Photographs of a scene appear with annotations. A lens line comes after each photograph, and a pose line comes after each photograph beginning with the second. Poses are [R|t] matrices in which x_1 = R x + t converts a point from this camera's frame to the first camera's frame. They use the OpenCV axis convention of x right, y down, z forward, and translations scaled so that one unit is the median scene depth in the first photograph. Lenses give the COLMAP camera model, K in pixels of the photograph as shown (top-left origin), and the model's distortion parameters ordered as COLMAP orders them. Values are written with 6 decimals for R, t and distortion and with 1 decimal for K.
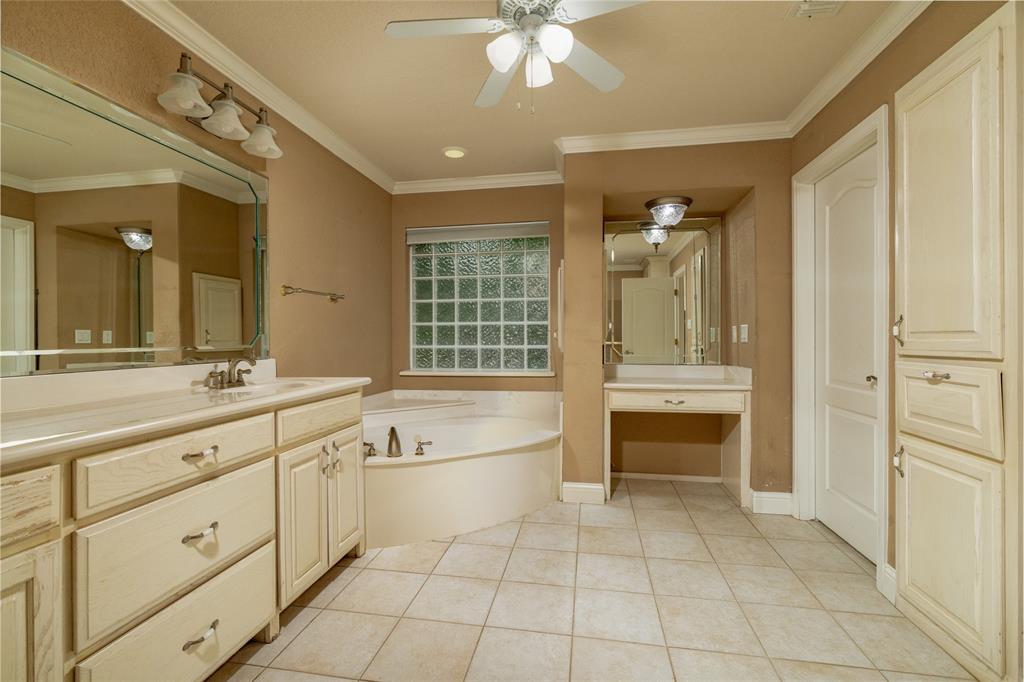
lens RADIAL K [[459.3, 0, 508.9], [0, 459.3, 346.6], [0, 0, 1]] dist [-0.002040, 0.001420]
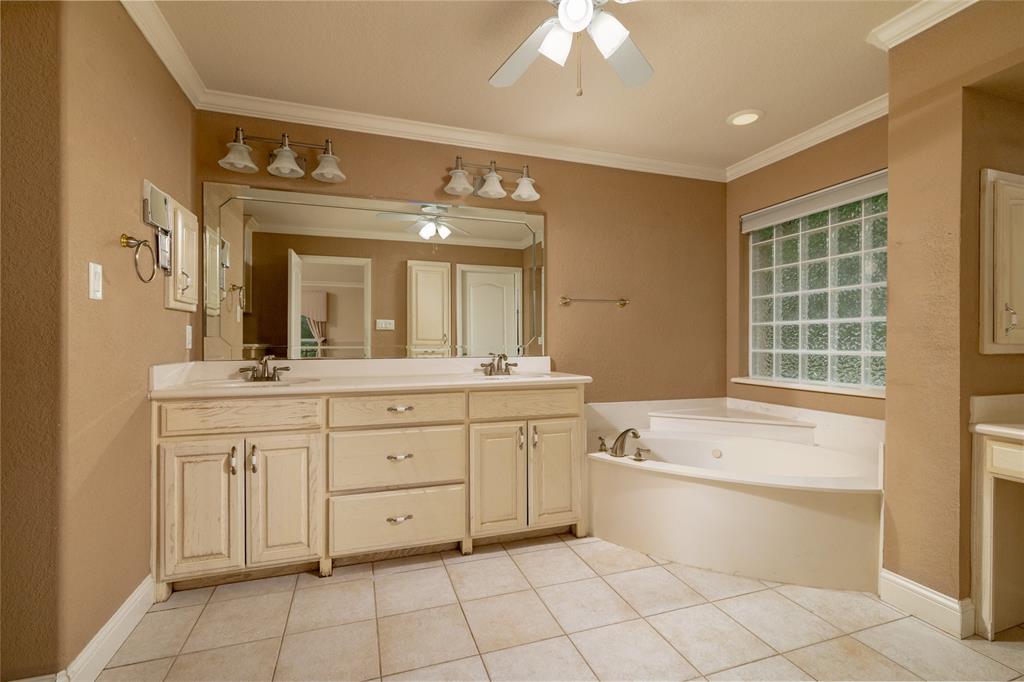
lens RADIAL K [[459.3, 0, 508.1], [0, 459.3, 343.3], [0, 0, 1]] dist [-0.002040, 0.001420]
pose [[0.475854, 0.007910, -0.879488, 0.519184], [-0.017286, 0.999851, -0.000361, -0.007276], [0.879354, 0.015375, 0.475920, 0.290211]]
